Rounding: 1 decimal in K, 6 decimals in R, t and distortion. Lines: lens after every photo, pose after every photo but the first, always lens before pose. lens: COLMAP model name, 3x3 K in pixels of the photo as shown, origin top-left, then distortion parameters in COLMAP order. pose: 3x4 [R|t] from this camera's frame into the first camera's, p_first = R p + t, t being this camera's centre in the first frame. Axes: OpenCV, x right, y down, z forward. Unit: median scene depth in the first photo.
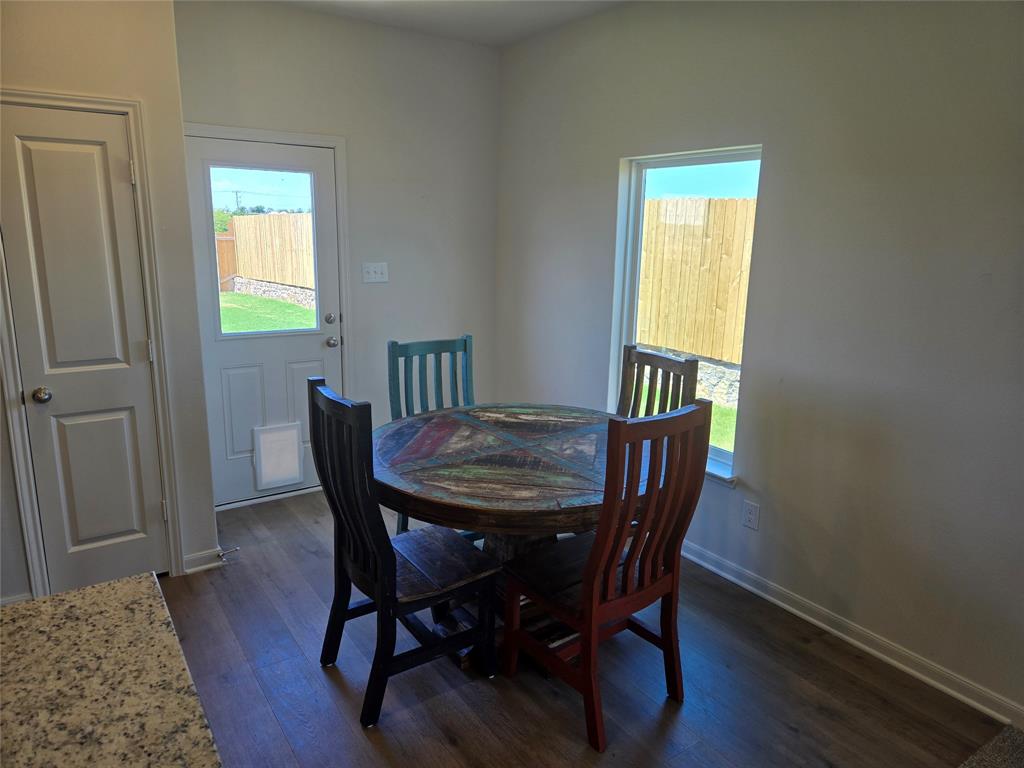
lens RADIAL K [[690.8, 0, 506.5], [0, 690.8, 382.9], [0, 0, 1]] dist [0.060964, -0.057032]
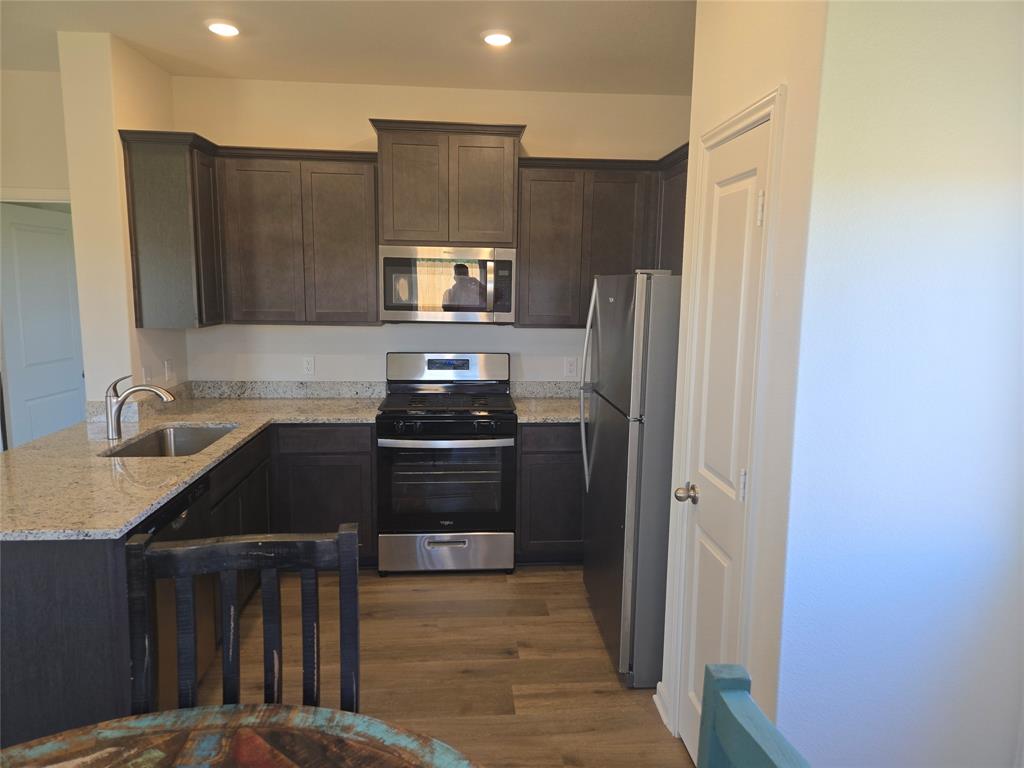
lens RADIAL K [[690.8, 0, 506.5], [0, 690.8, 382.9], [0, 0, 1]] dist [0.060964, -0.057032]
pose [[-0.488029, 0.099739, -0.867110, 0.133766], [-0.219163, 0.947619, 0.232349, -0.237566], [0.844864, 0.303432, -0.440606, 1.084804]]
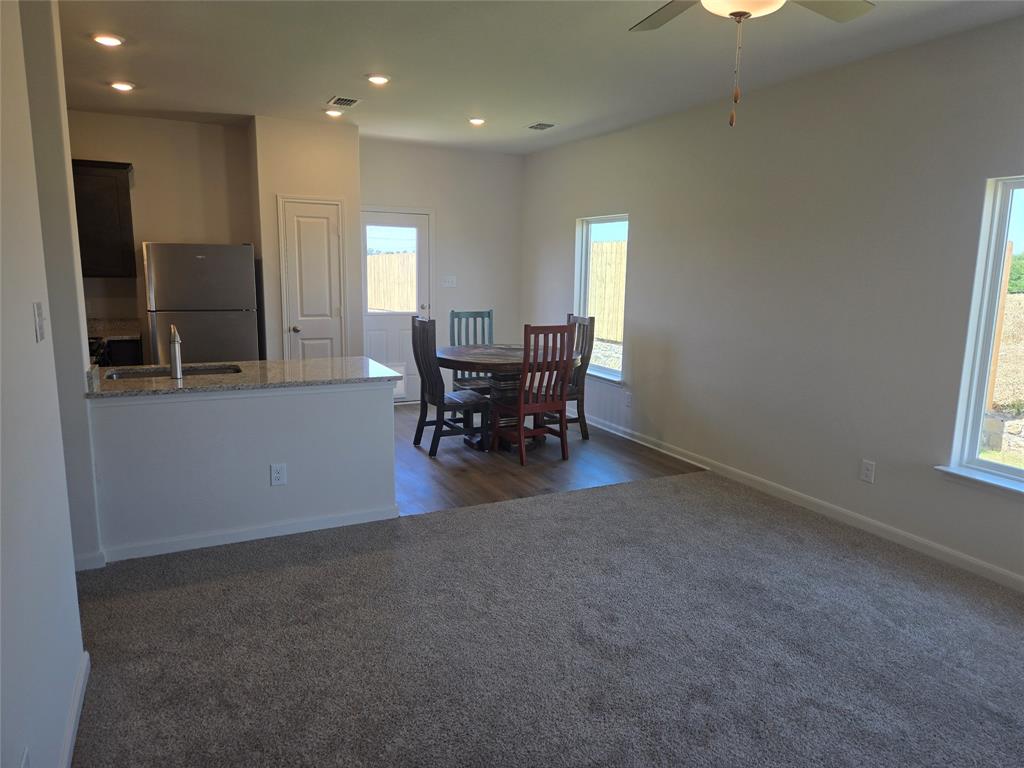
lens RADIAL K [[685.8, 0, 501.8], [0, 685.8, 385.7], [0, 0, 1]] dist [0.048745, -0.004896]
pose [[0.989707, 0.023195, -0.141220, 0.289774], [-0.030247, 0.998390, -0.047994, 0.272741], [0.139879, 0.051772, 0.988814, -1.032398]]
